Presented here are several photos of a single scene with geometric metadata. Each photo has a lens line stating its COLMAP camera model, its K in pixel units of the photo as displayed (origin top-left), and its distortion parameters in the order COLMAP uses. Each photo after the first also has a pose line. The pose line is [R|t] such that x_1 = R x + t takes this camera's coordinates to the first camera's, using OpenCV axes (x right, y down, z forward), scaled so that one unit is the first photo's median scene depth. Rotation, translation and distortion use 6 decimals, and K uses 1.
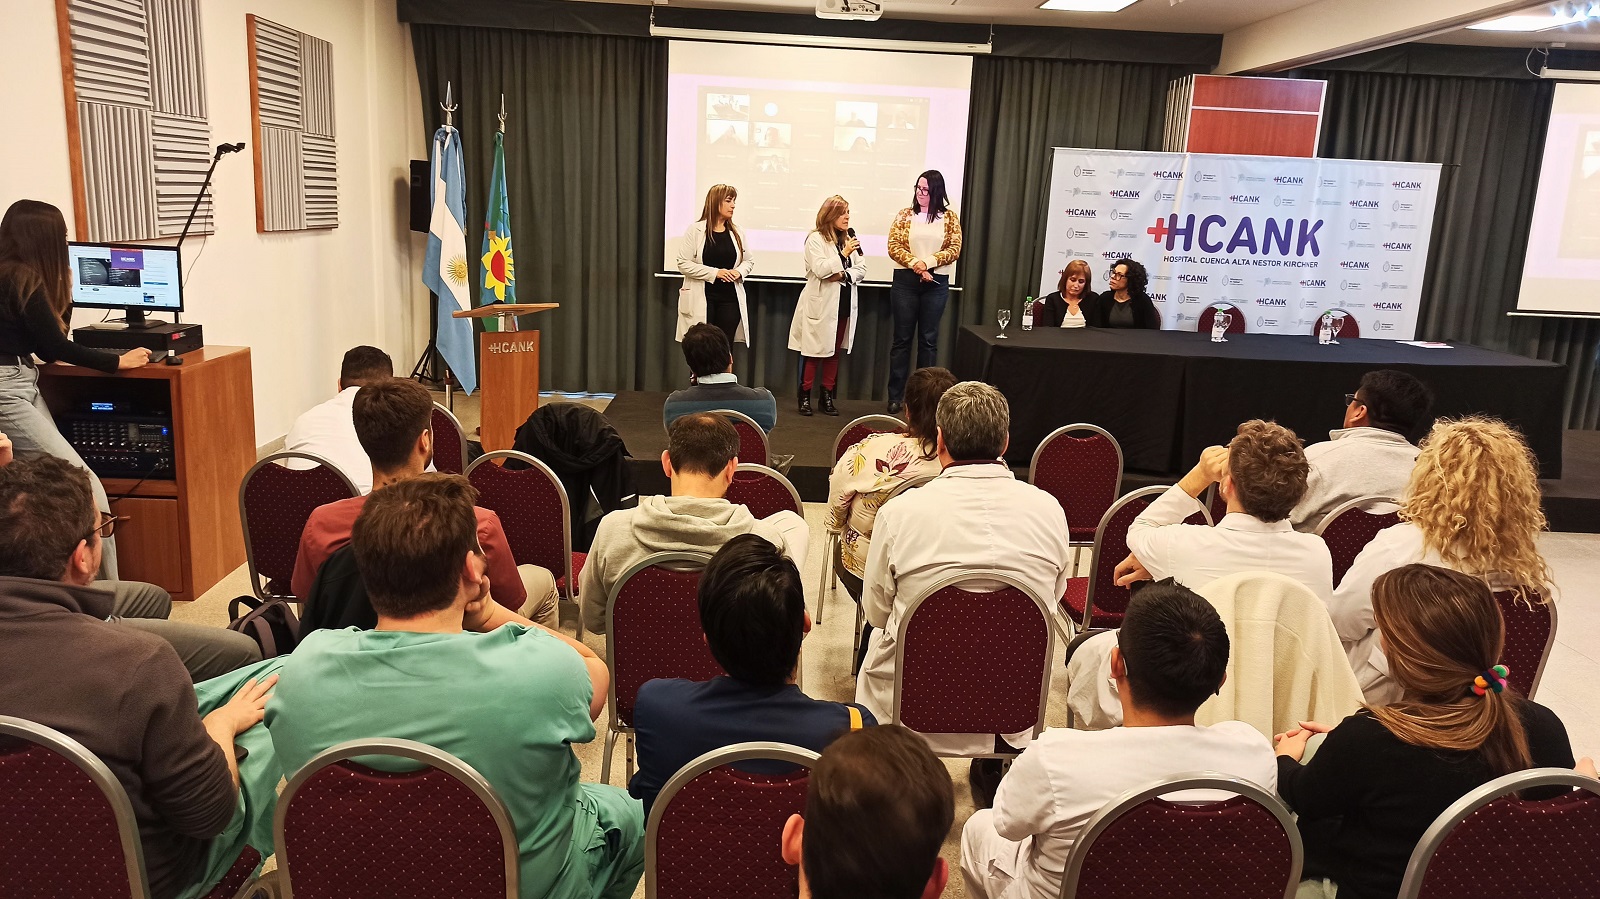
lens RADIAL K [[1164.9, 0, 800.0], [0, 1164.9, 449.5], [0, 0, 1]] dist [0.044309, -0.059516]
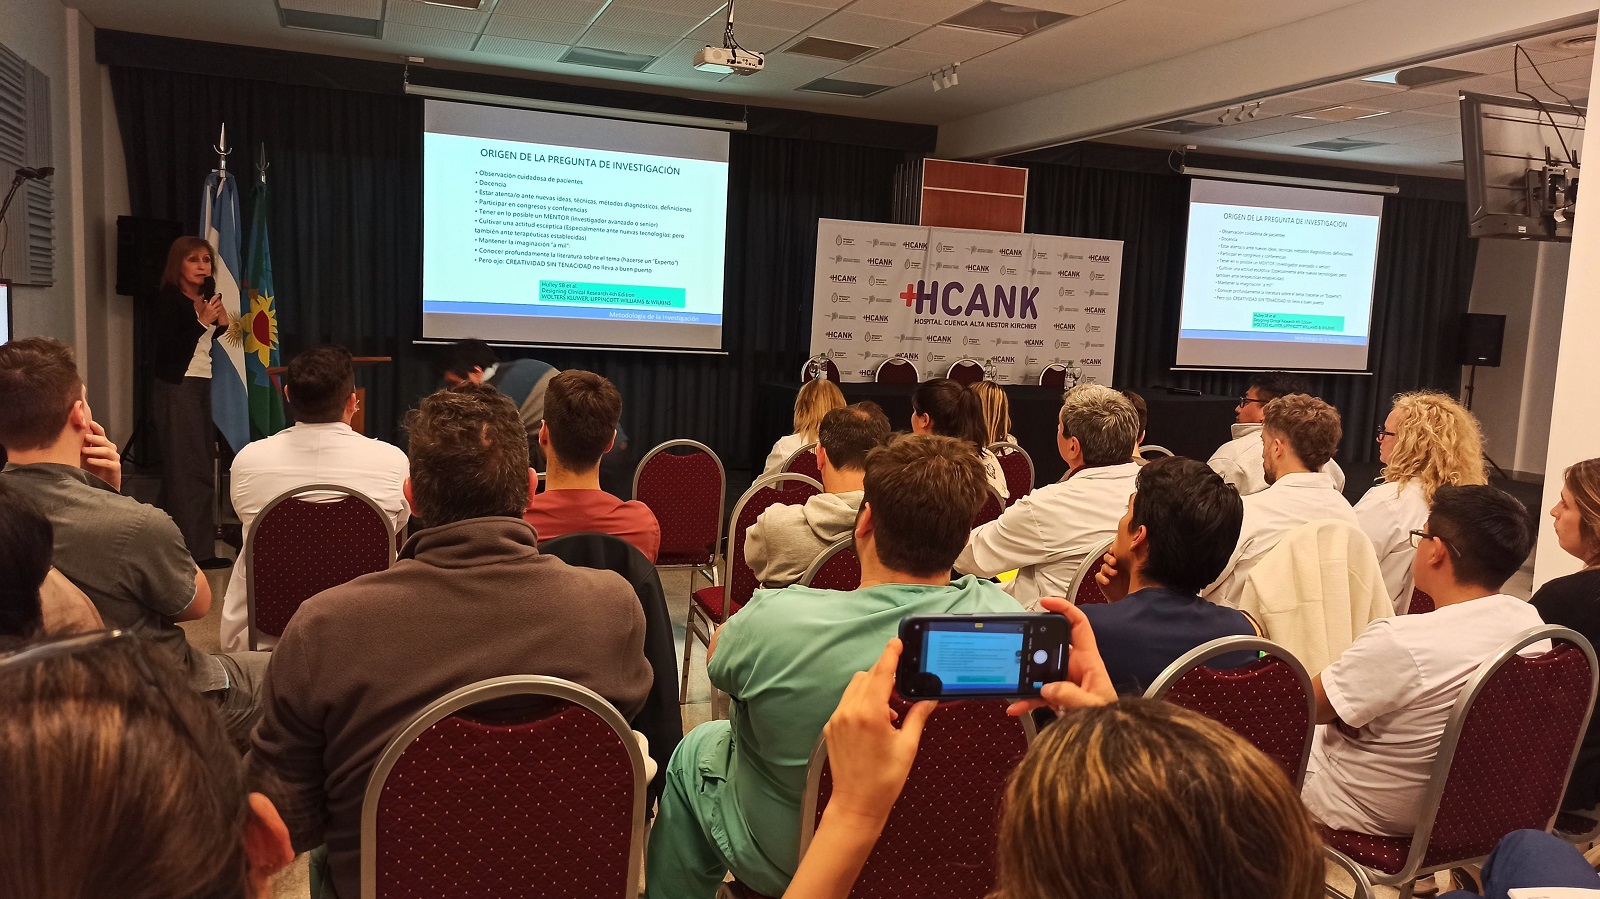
lens RADIAL K [[1164.9, 0, 800.0], [0, 1164.9, 449.5], [0, 0, 1]] dist [0.044309, -0.059516]
pose [[0.943043, -0.040697, 0.330173, -0.155296], [0.067585, 0.995229, -0.070364, 0.025782], [-0.325734, 0.088671, 0.941294, 0.020023]]
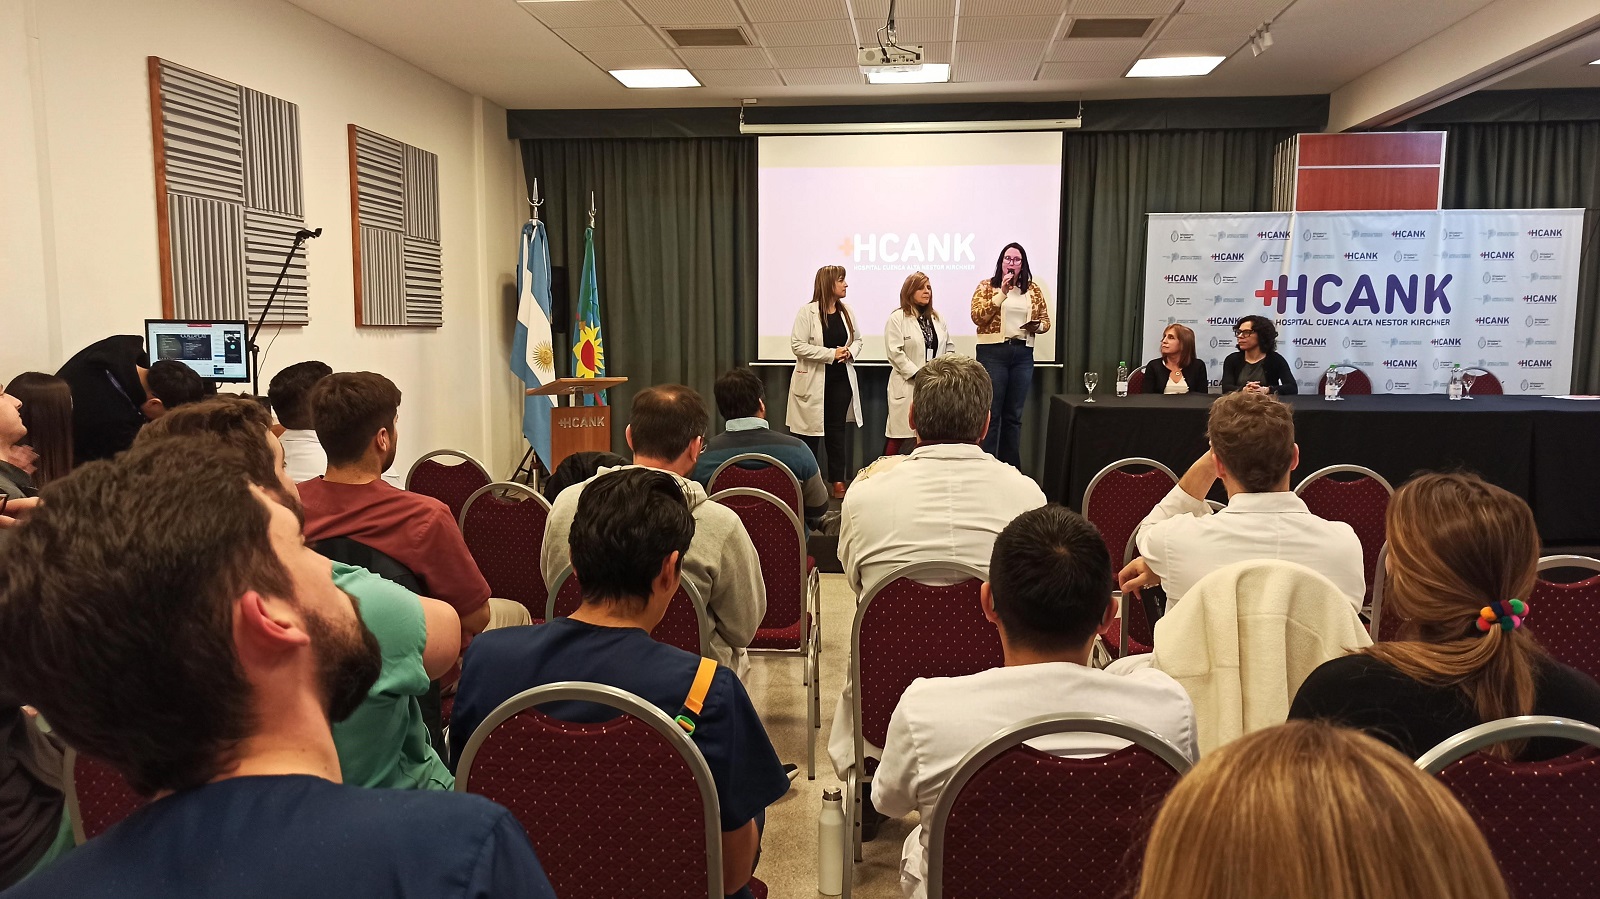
lens RADIAL K [[1164.9, 0, 800.0], [0, 1164.9, 449.5], [0, 0, 1]] dist [0.044309, -0.059516]
pose [[0.990611, -0.030781, -0.133203, 0.053673], [0.016218, 0.993902, -0.109068, 0.035888], [0.135748, 0.105884, 0.985069, 0.027220]]
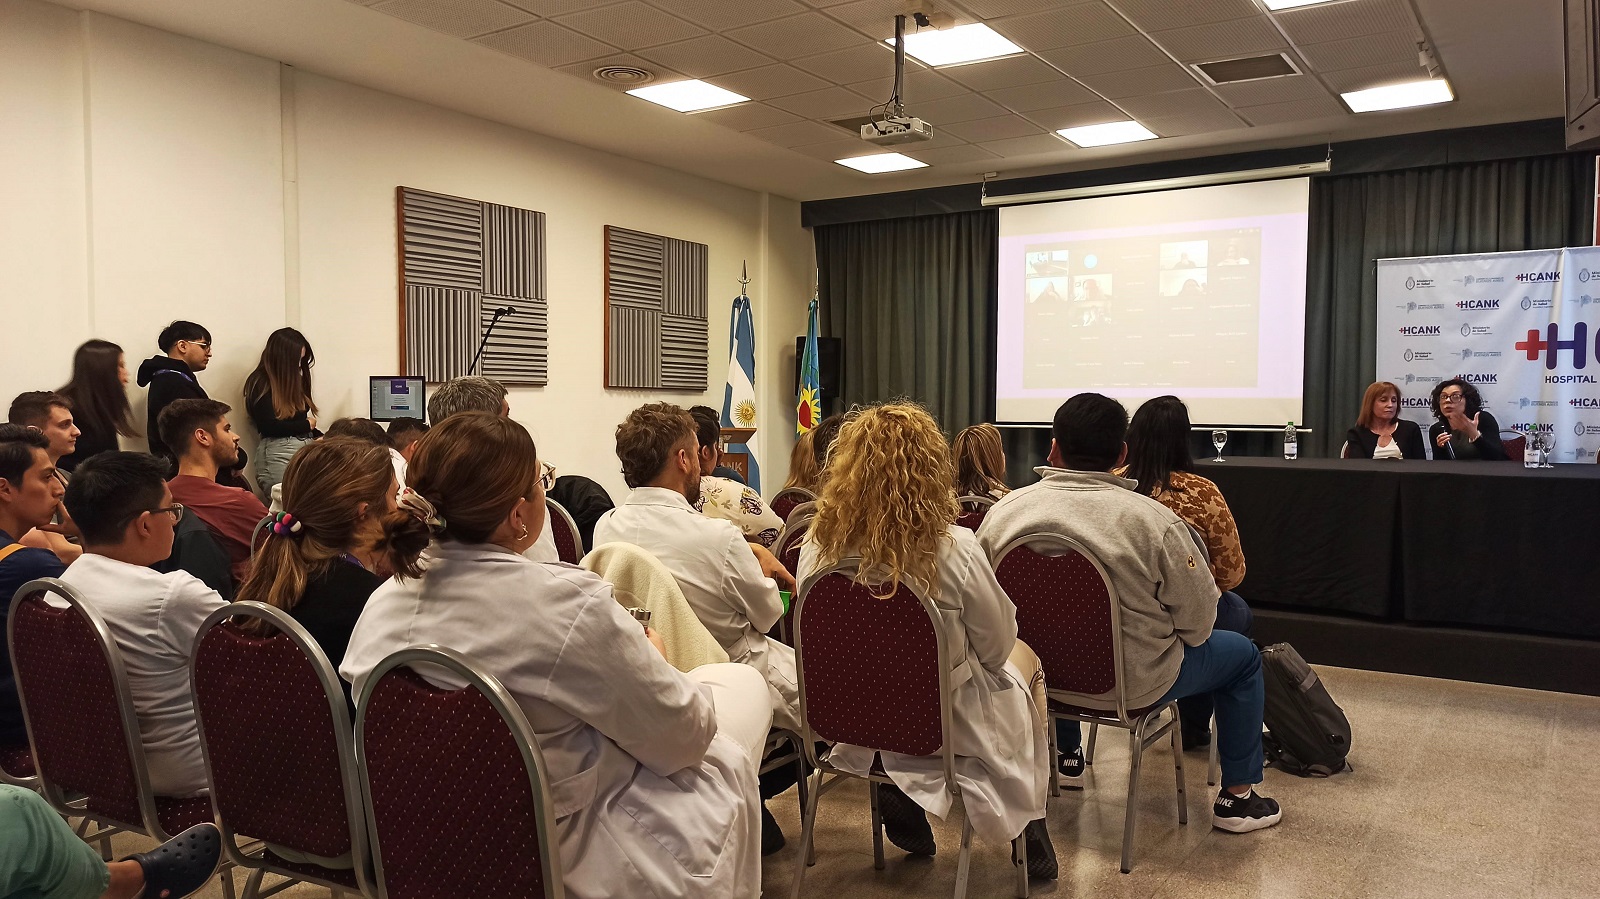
lens RADIAL K [[1164.9, 0, 800.0], [0, 1164.9, 449.5], [0, 0, 1]] dist [0.044309, -0.059516]
pose [[0.821462, -0.021878, -0.569843, 0.350111], [-0.085446, 0.983261, -0.160926, 0.054538], [0.563825, 0.180886, 0.805842, 0.084312]]
